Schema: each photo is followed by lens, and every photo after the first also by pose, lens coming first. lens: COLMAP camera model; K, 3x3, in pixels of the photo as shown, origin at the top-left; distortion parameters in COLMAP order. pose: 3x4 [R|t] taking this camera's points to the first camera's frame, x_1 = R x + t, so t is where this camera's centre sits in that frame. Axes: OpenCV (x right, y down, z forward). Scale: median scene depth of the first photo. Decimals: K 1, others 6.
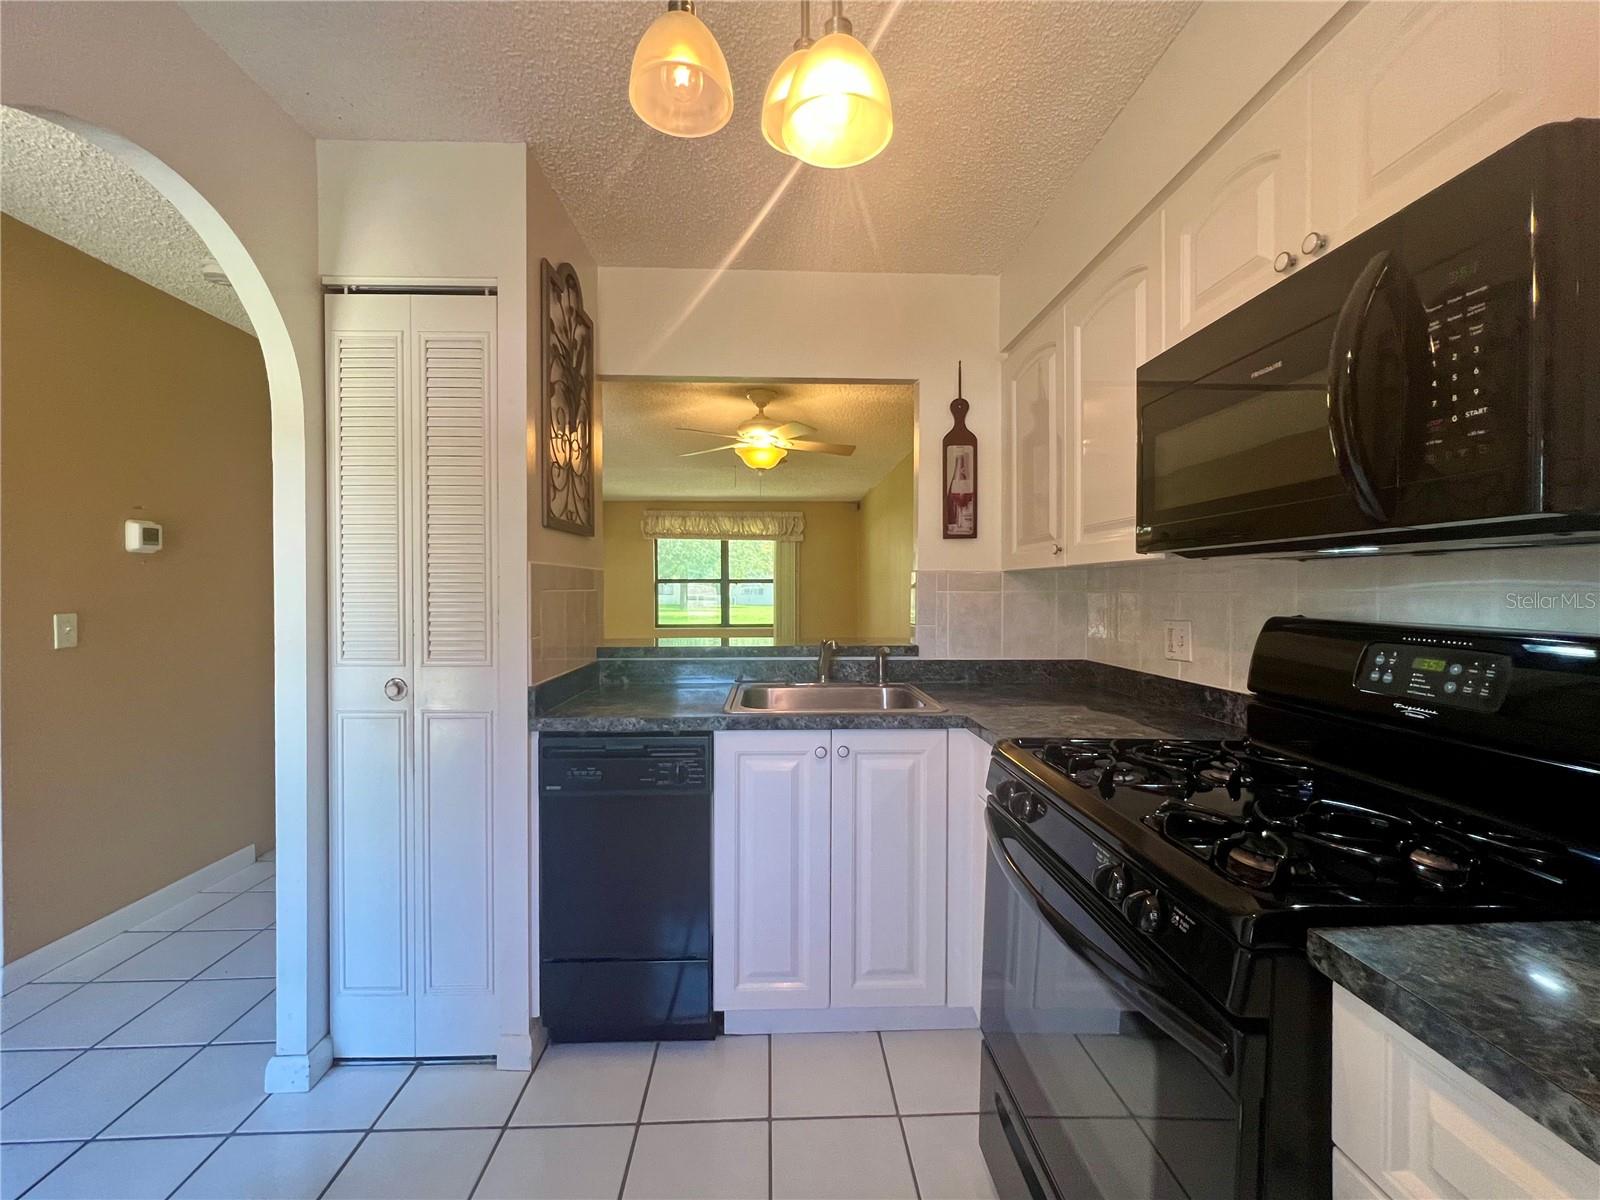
lens RADIAL K [[657.8, 0, 800.0], [0, 657.8, 600.0], [0, 0, 1]] dist [0.000257, -0.000032]
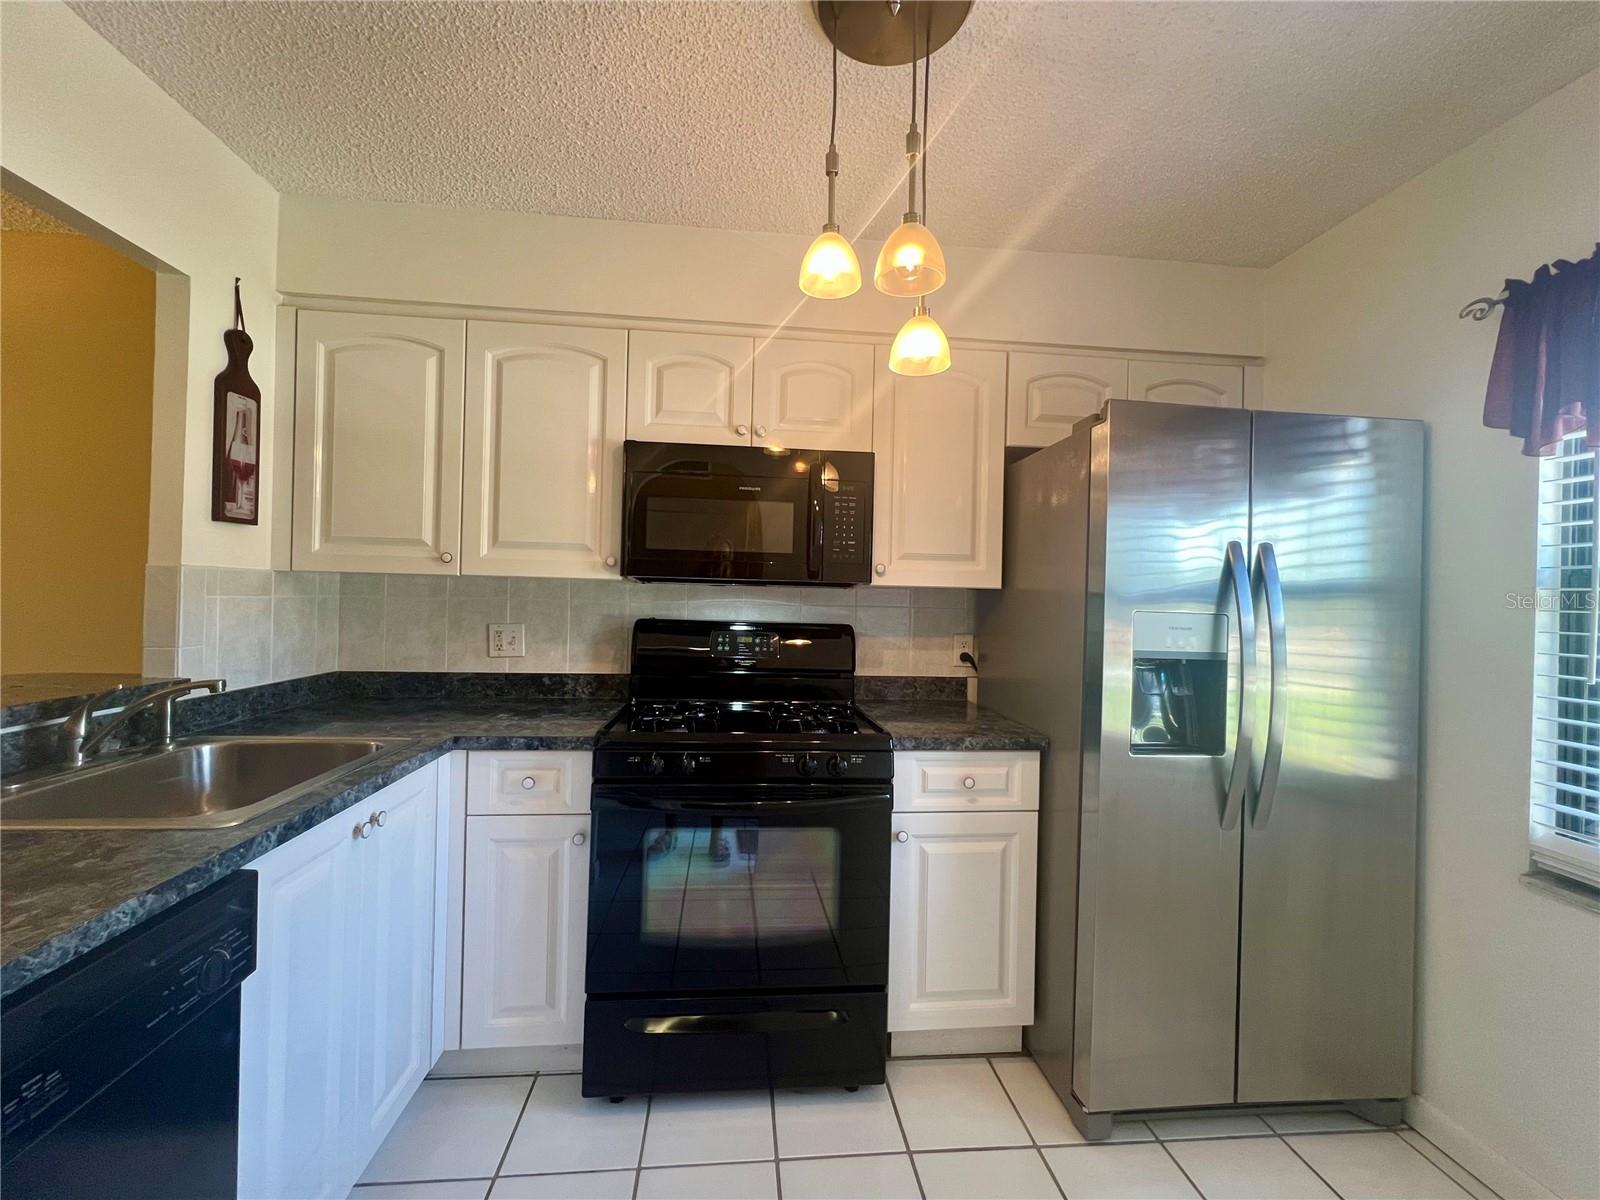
lens RADIAL K [[649.1, 0, 800.0], [0, 649.1, 600.0], [0, 0, 1]] dist [0.000813, -0.000001]
pose [[-0.050891, -0.003980, 0.998696, -0.501557], [-0.009122, 0.999952, 0.003520, -0.016953], [-0.998663, -0.008931, -0.050924, 0.412313]]
